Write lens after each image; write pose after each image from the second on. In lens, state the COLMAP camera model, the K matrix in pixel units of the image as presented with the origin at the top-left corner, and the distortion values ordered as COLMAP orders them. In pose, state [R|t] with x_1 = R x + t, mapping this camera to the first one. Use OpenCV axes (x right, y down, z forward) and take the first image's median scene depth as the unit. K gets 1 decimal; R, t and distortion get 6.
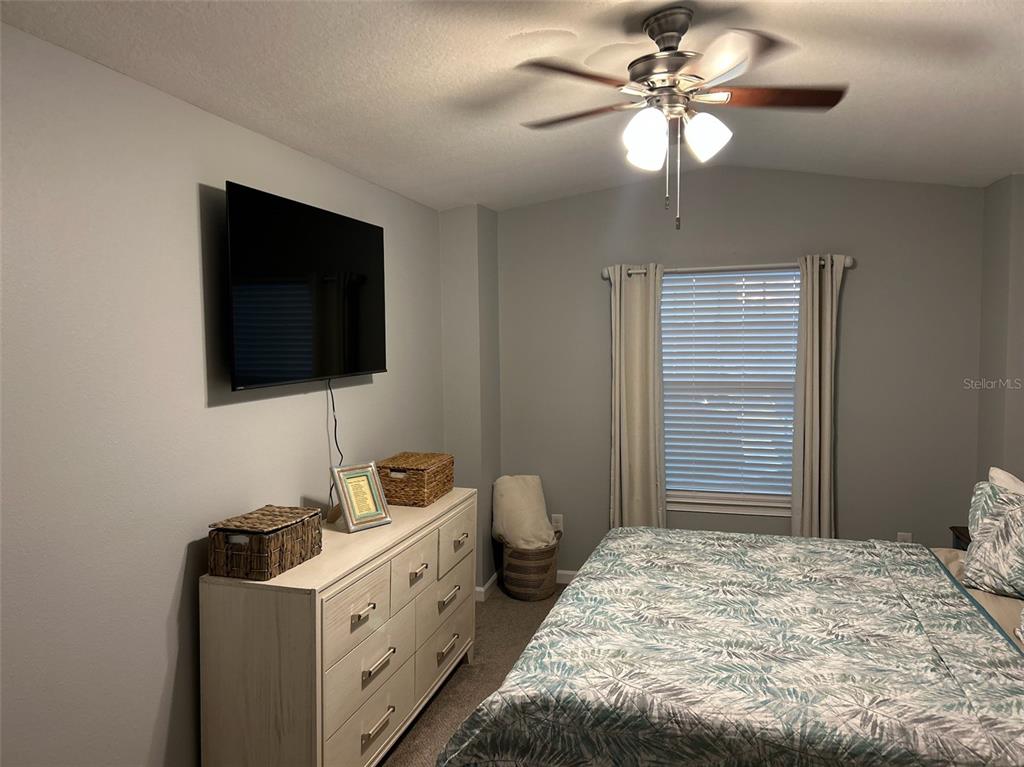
lens RADIAL K [[777.6, 0, 509.7], [0, 777.6, 380.3], [0, 0, 1]] dist [0.043710, -0.054448]
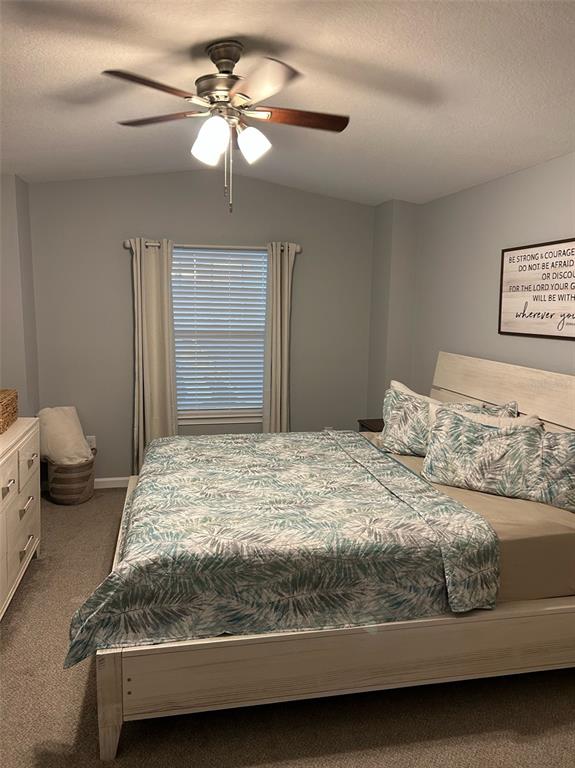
lens RADIAL K [[583.2, 0, 286.2], [0, 583.2, 382.9], [0, 0, 1]] dist [0.043710, -0.054448]
pose [[0.885285, -0.041263, 0.463214, -0.178191], [0.004710, 0.996800, 0.079793, 0.022016], [-0.465024, -0.068458, 0.882647, 0.029375]]
